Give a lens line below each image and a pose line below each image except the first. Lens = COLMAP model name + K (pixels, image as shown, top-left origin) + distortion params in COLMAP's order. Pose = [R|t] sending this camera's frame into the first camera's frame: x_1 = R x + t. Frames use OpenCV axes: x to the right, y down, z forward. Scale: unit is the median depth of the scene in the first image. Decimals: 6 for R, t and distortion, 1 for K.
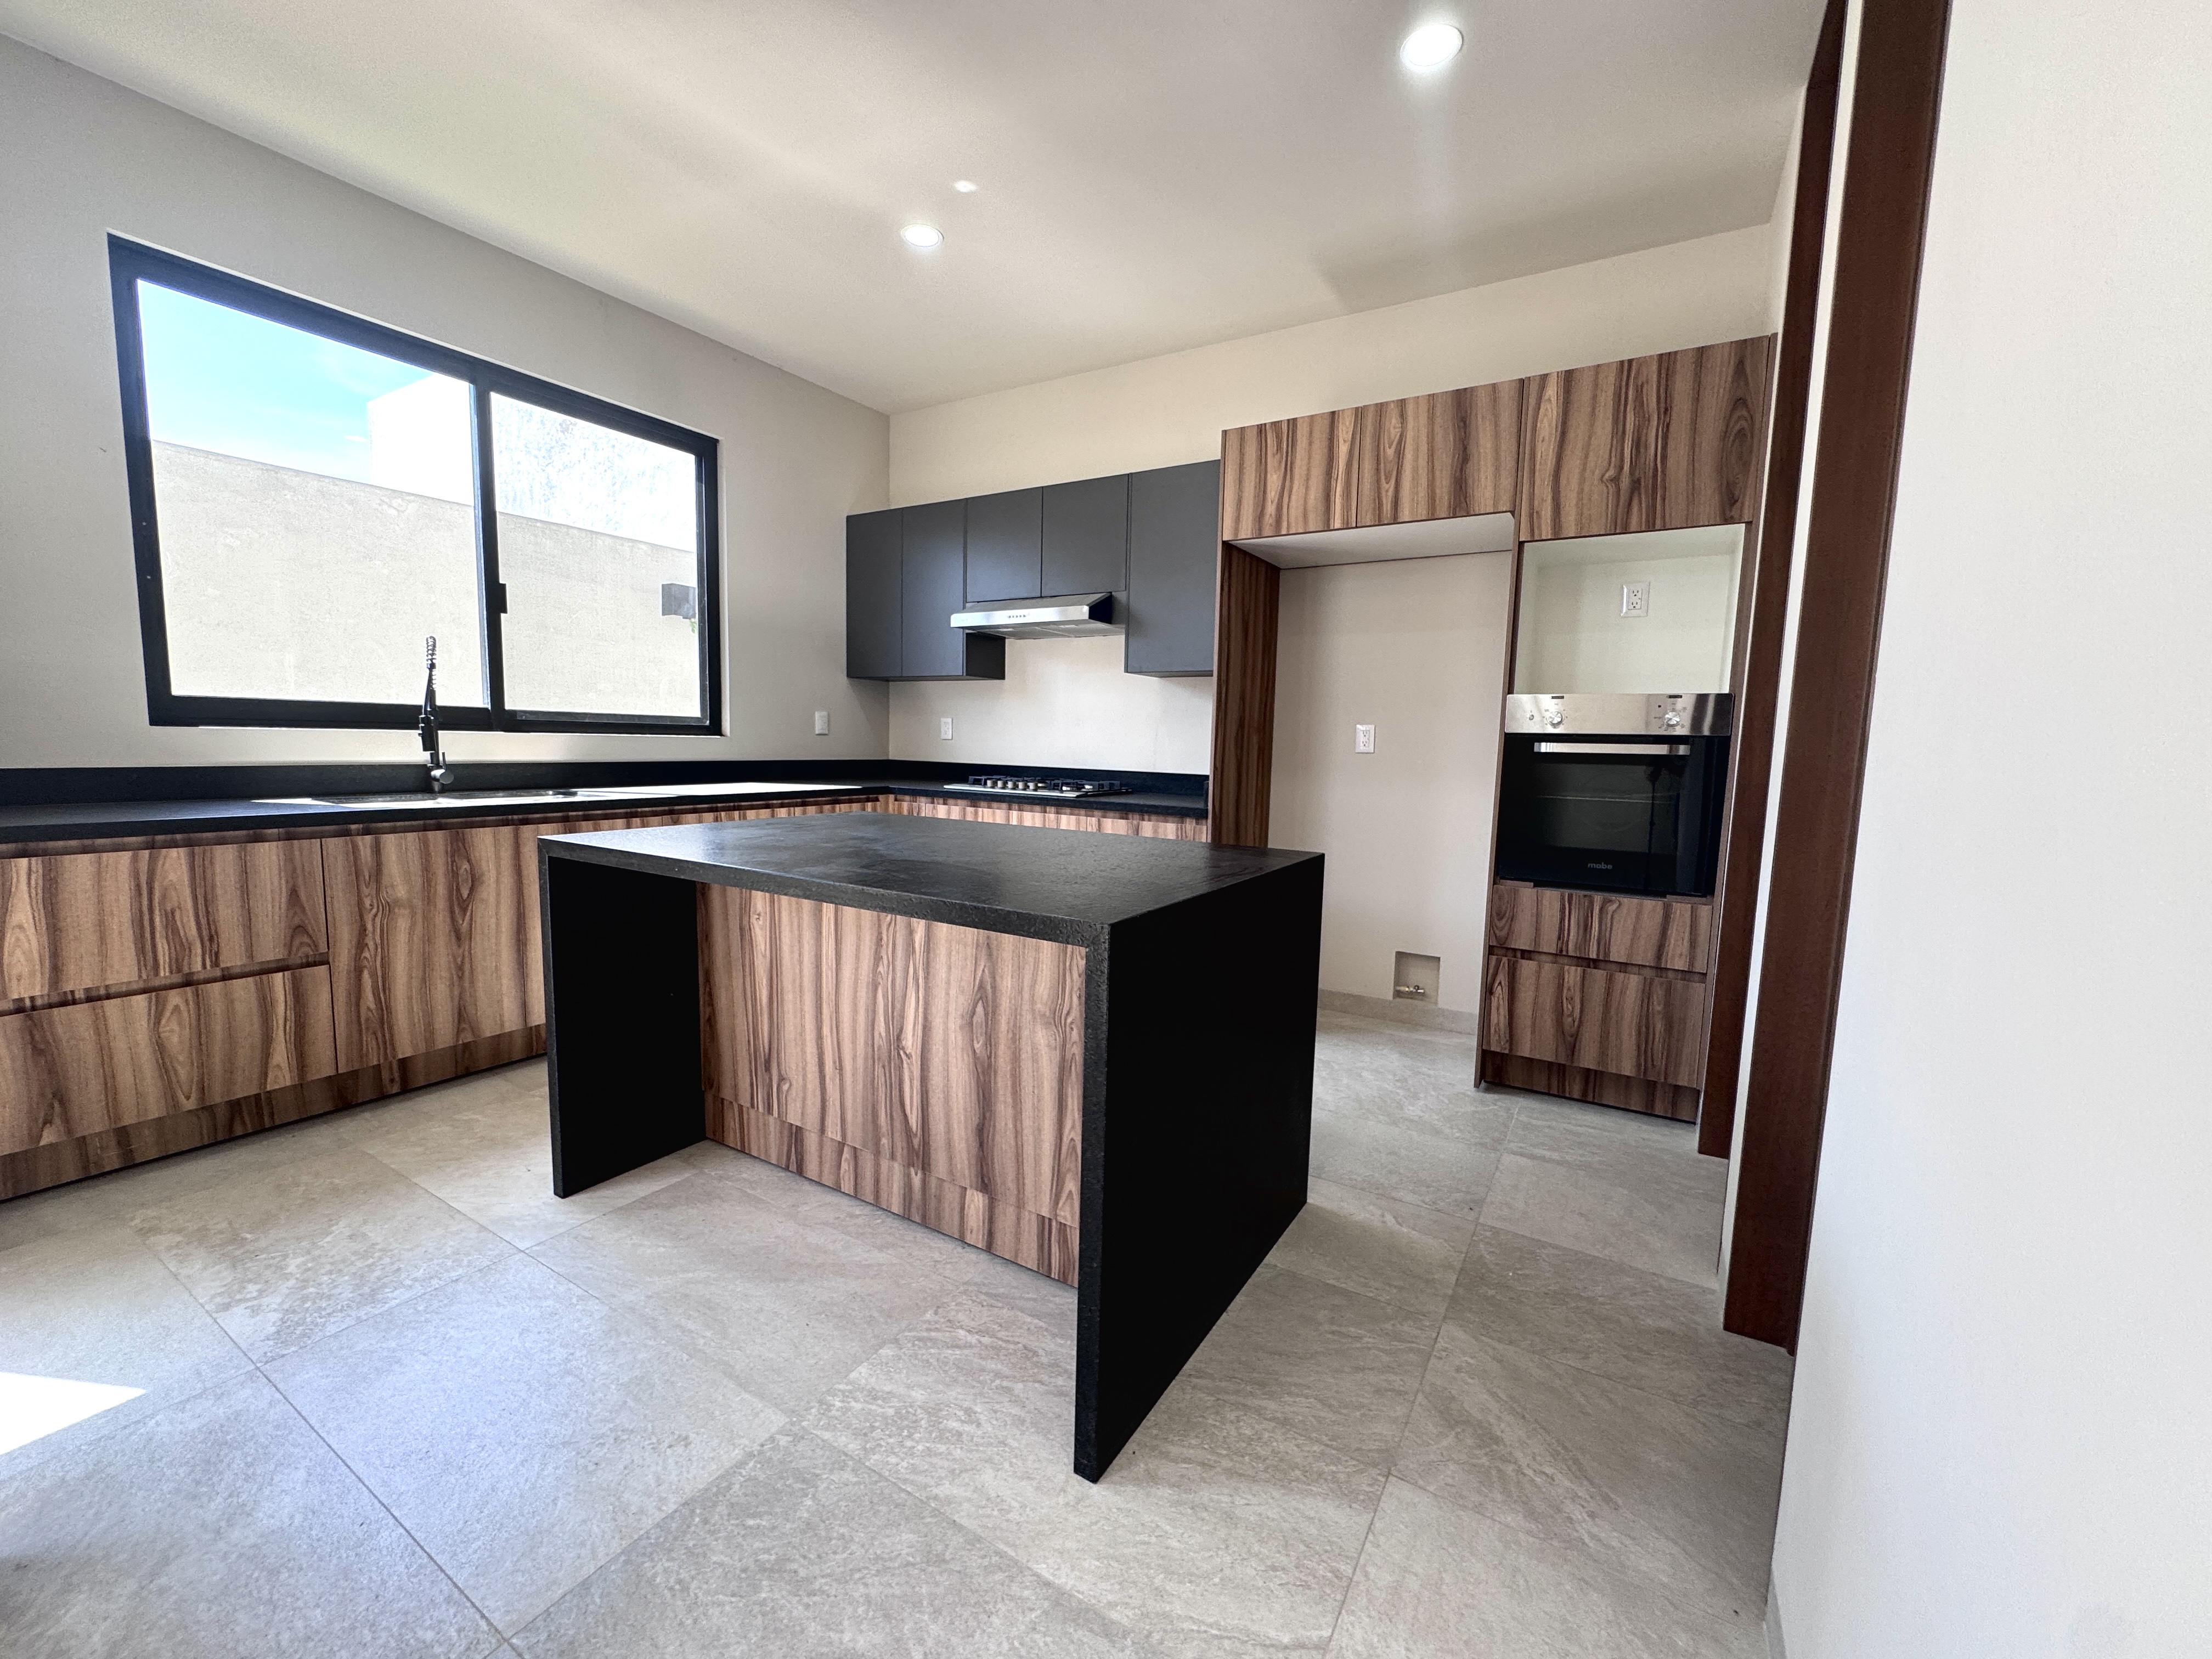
lens RADIAL K [[890.6, 0, 1106.0], [0, 890.6, 829.5], [0, 0, 1]] dist [0.000858, 0.000298]
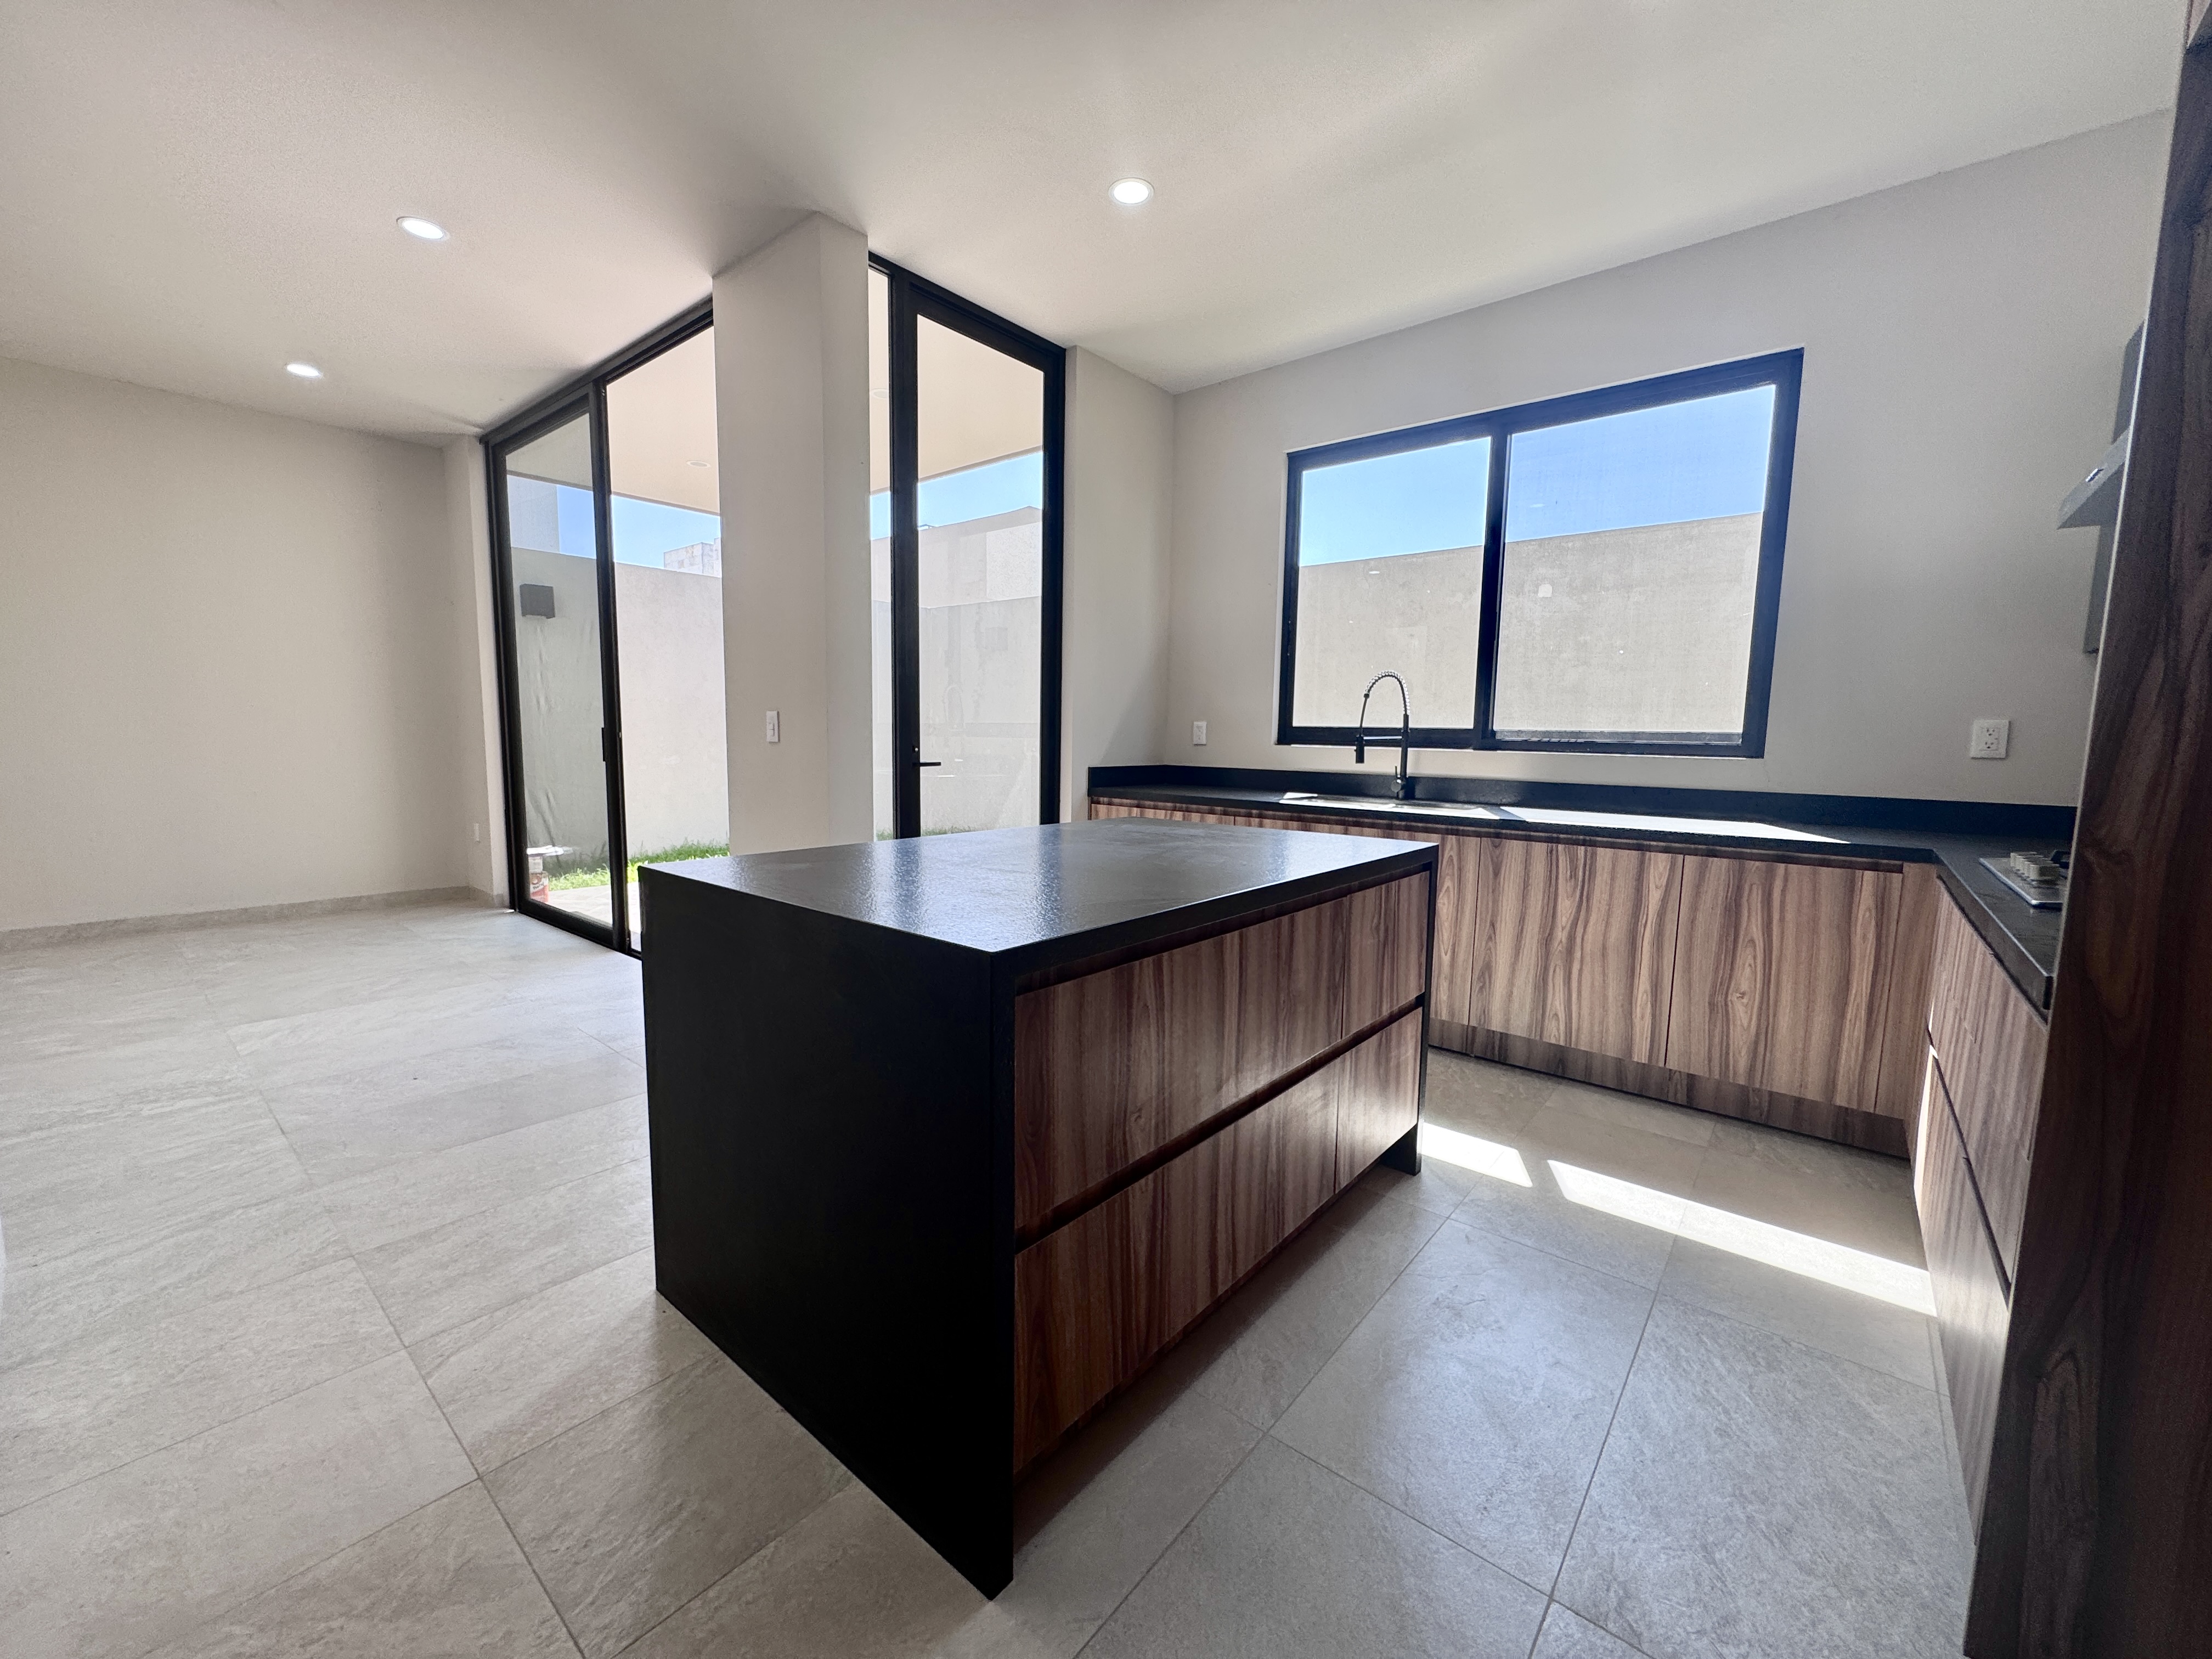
lens RADIAL K [[882.3, 0, 1106.1], [0, 882.3, 836.6], [0, 0, 1]] dist [-0.000378, 0.000113]
pose [[-0.151111, 0.090904, -0.984328, 0.511900], [-0.123422, 0.986236, 0.110028, -0.074861], [0.980782, 0.138114, -0.137811, 0.794691]]
